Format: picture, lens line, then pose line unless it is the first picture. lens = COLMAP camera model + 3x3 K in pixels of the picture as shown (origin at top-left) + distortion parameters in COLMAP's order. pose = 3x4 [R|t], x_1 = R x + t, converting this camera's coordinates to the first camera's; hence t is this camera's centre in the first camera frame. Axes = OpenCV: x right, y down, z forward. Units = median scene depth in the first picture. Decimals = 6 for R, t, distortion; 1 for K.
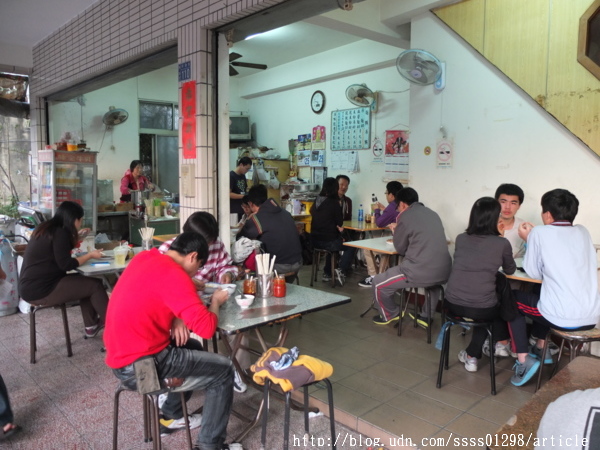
lens RADIAL K [[462.0, 0, 300.0], [0, 462.0, 225.0], [0, 0, 1]] dist [-0.033311, -0.002285]
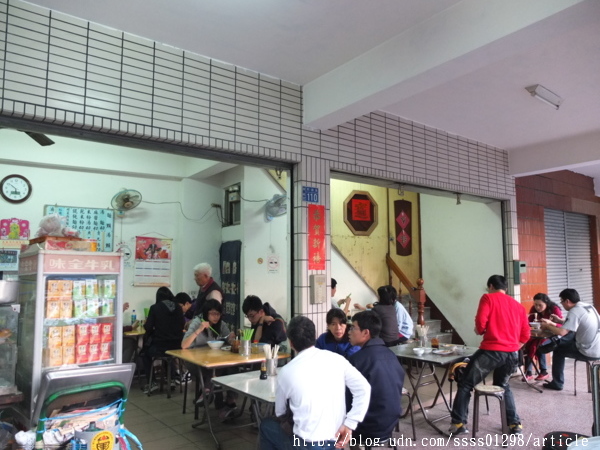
lens RADIAL K [[462.0, 0, 300.0], [0, 462.0, 225.0], [0, 0, 1]] dist [-0.033311, -0.002285]
pose [[0.098547, 0.085134, 0.991484, -0.801399], [0.116636, 0.988479, -0.096468, -0.086416], [-0.988273, 0.125150, 0.087482, 0.537134]]
